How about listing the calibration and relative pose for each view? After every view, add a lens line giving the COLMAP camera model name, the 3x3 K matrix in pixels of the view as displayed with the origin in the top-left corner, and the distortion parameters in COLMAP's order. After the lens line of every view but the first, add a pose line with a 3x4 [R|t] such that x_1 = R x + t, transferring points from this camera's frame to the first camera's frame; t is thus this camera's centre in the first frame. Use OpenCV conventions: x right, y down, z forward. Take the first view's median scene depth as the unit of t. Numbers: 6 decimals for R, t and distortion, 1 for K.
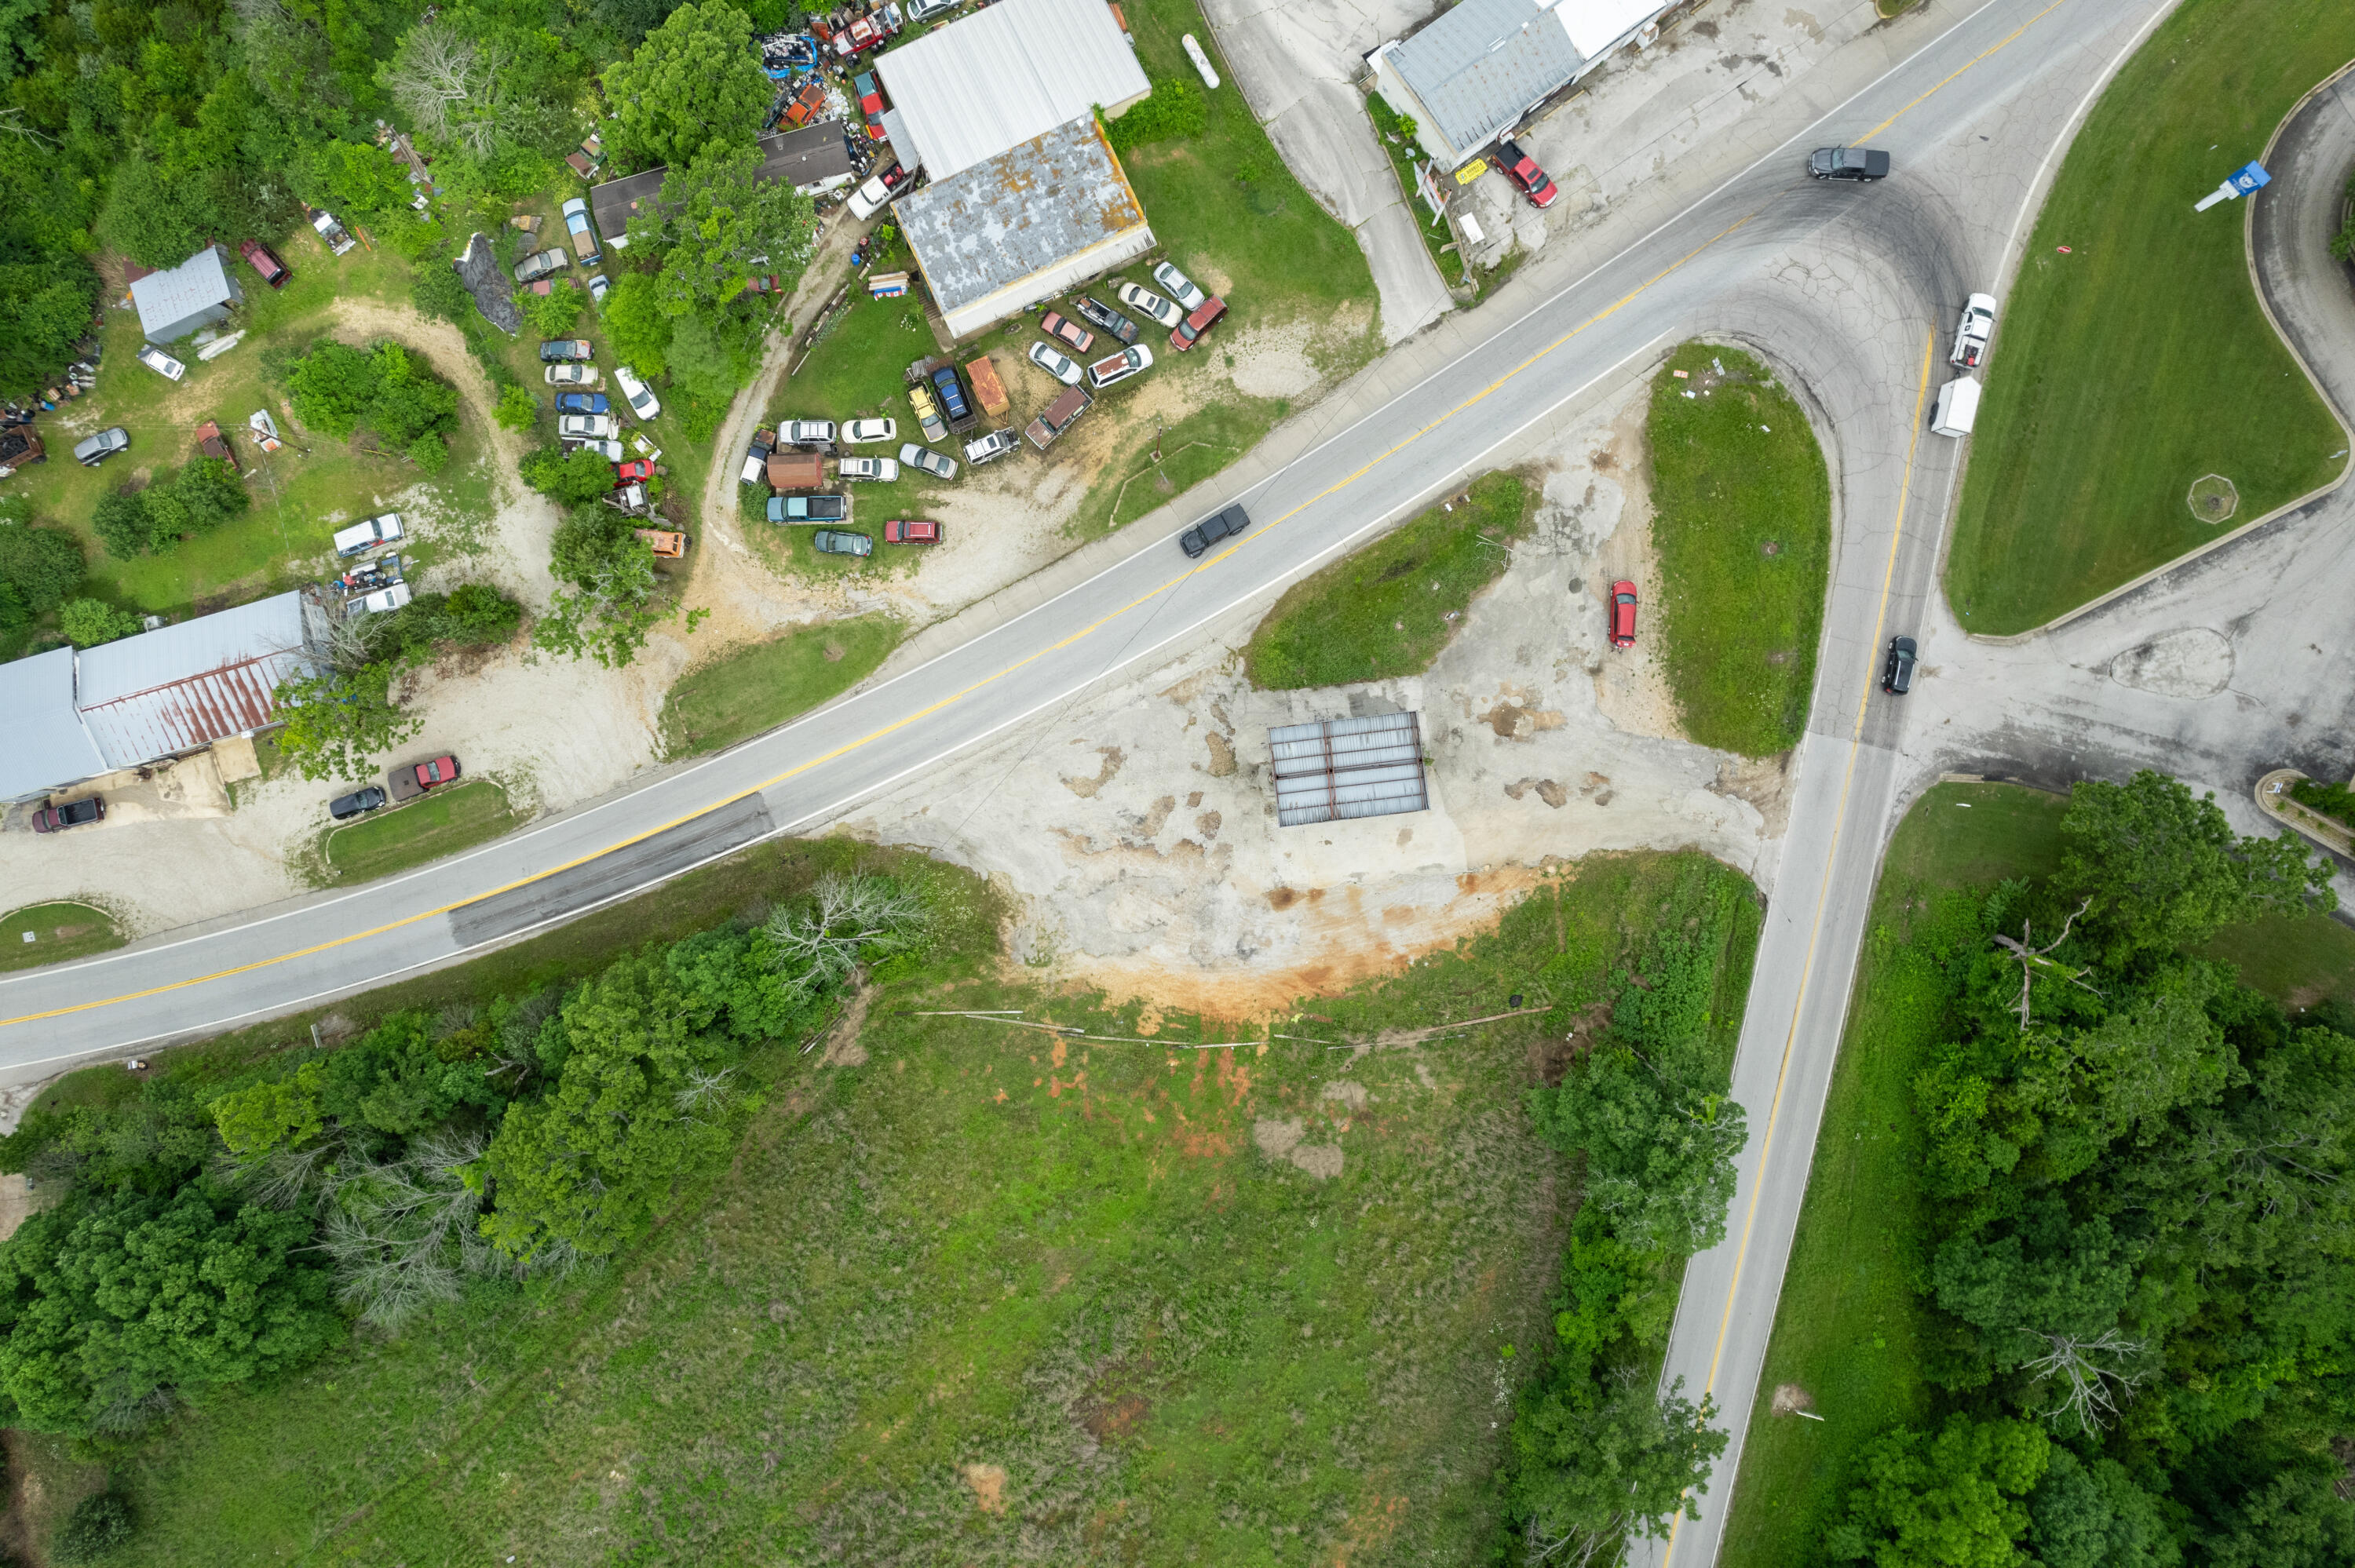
lens RADIAL K [[1507.7, 0, 1164.1], [0, 1507.7, 784.9], [0, 0, 1]] dist [-0.081947, 0.073873]
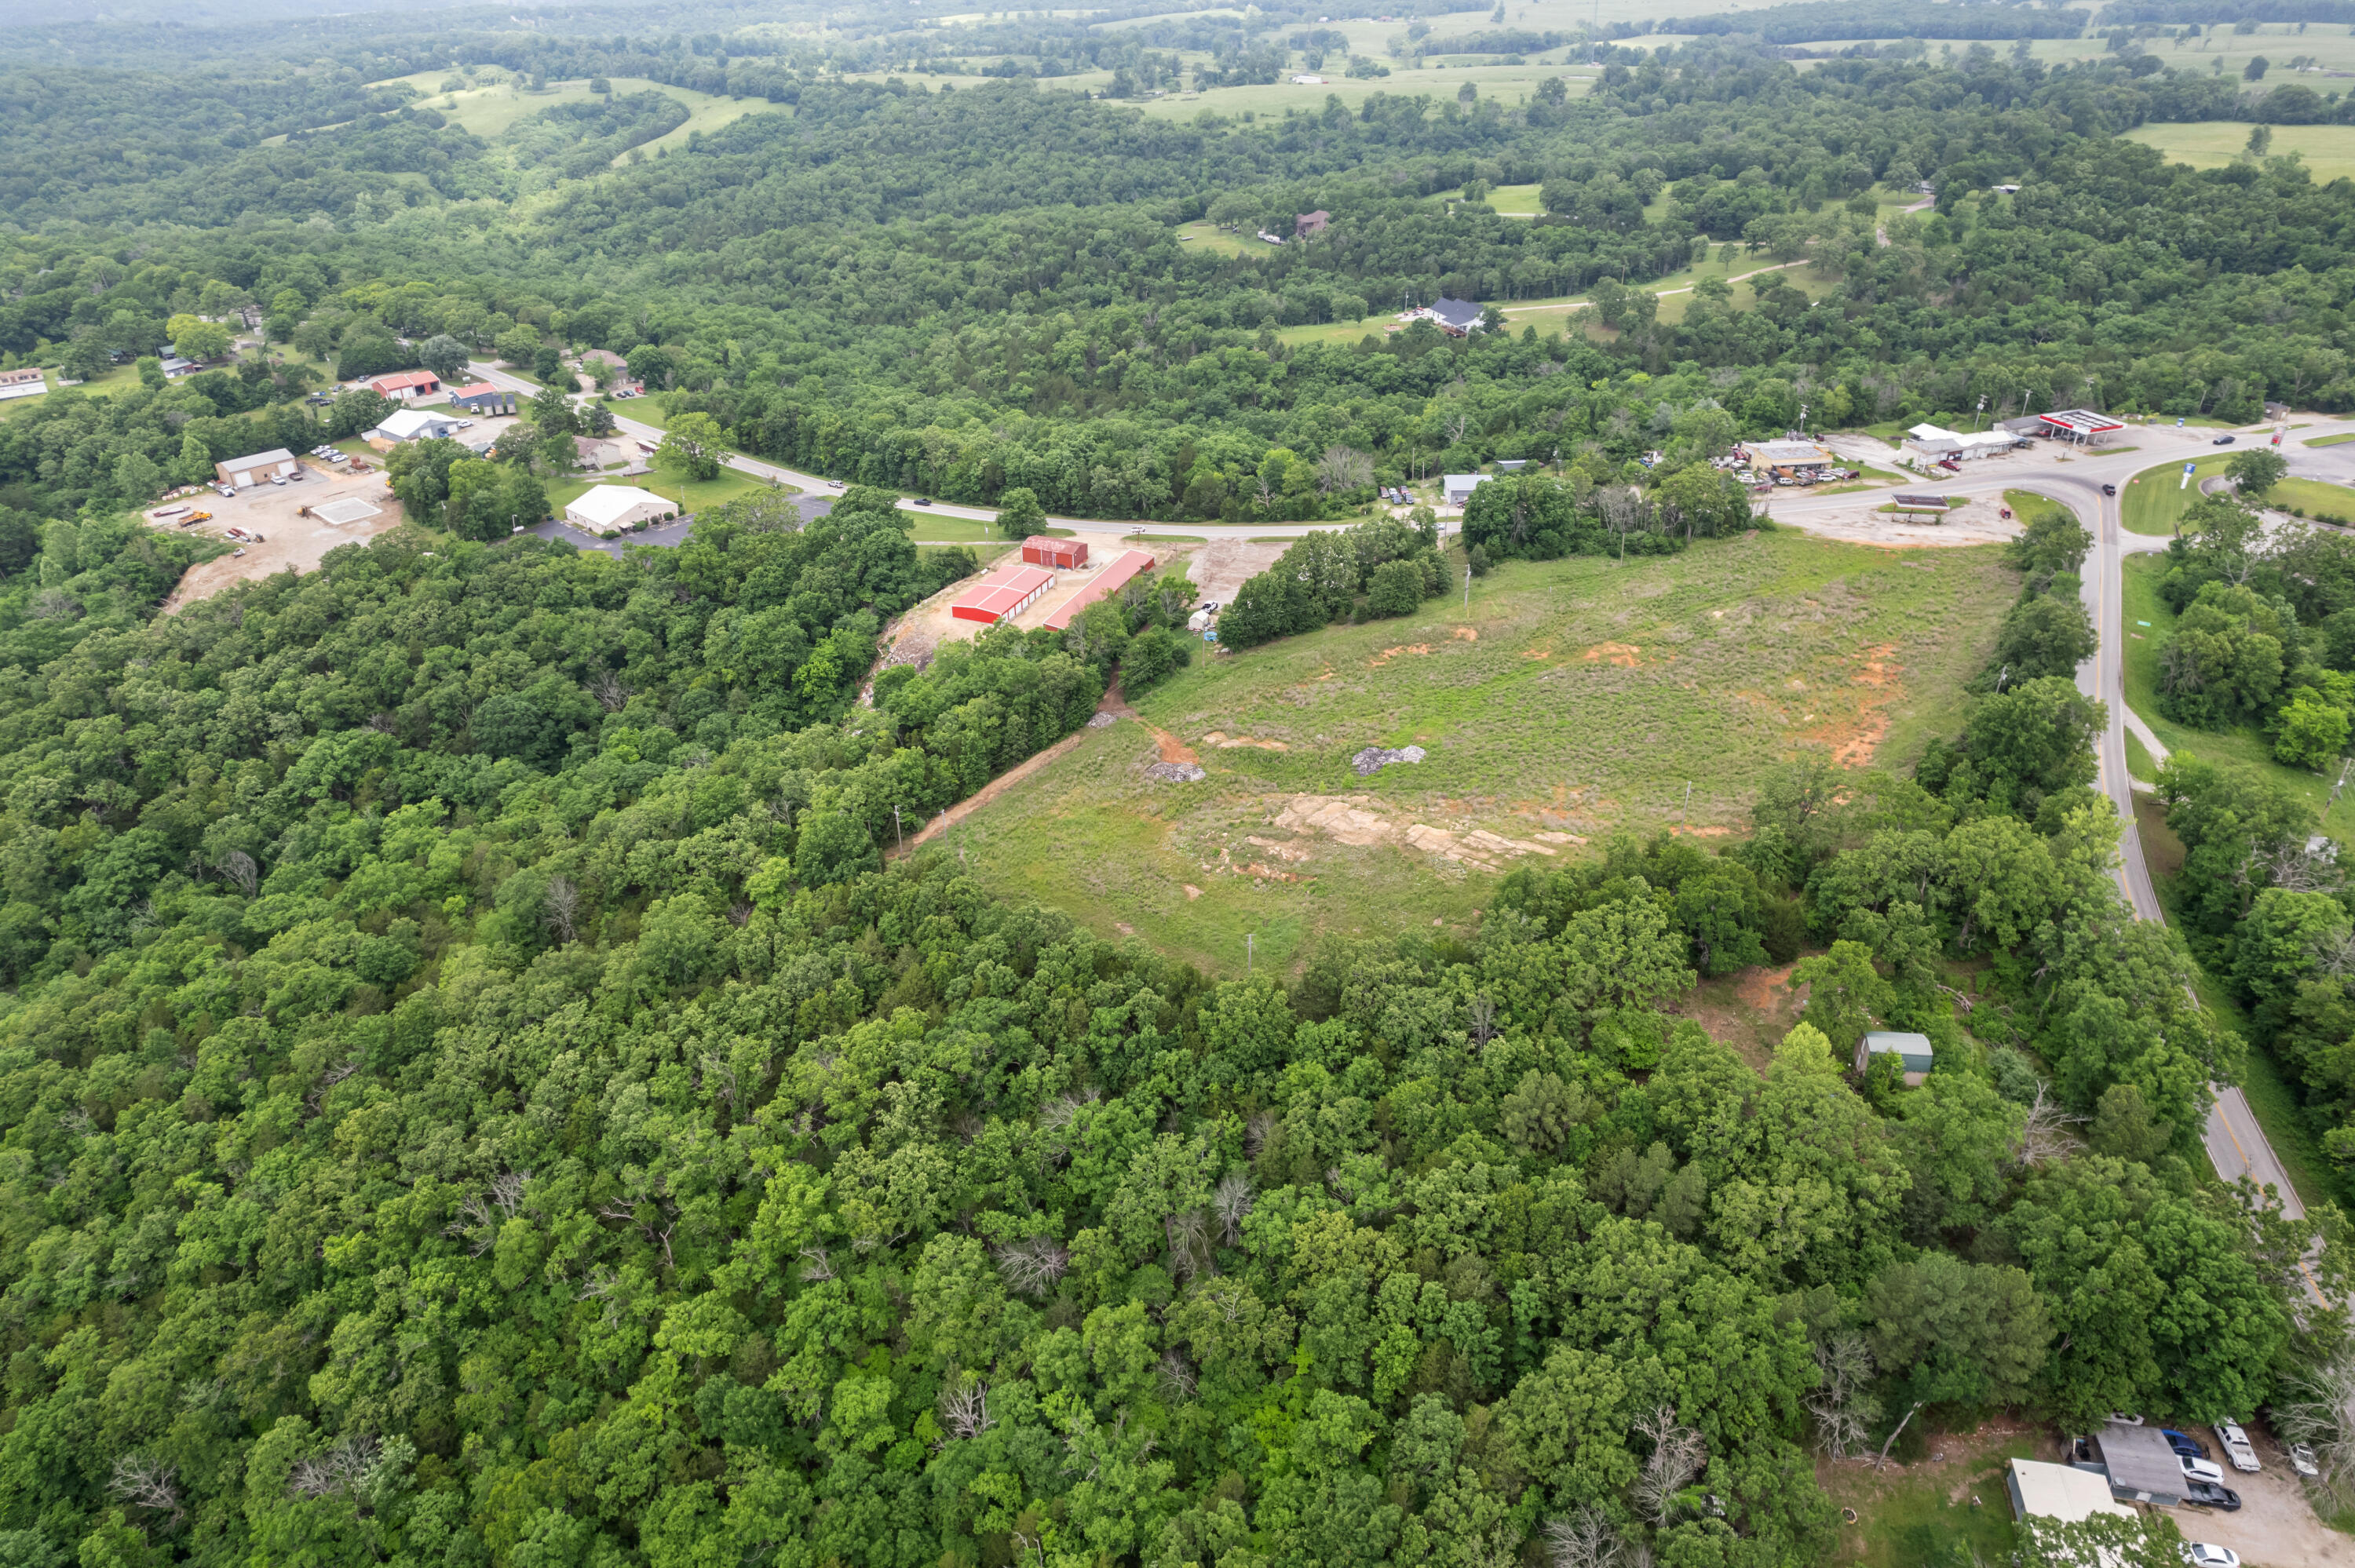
lens RADIAL K [[1507.7, 0, 1164.1], [0, 1507.7, 784.9], [0, 0, 1]] dist [-0.081947, 0.073873]
pose [[0.959097, 0.138842, -0.246691, -0.523405], [-0.283003, 0.490464, -0.824229, 3.135267], [0.006556, 0.860330, 0.509695, -0.079626]]
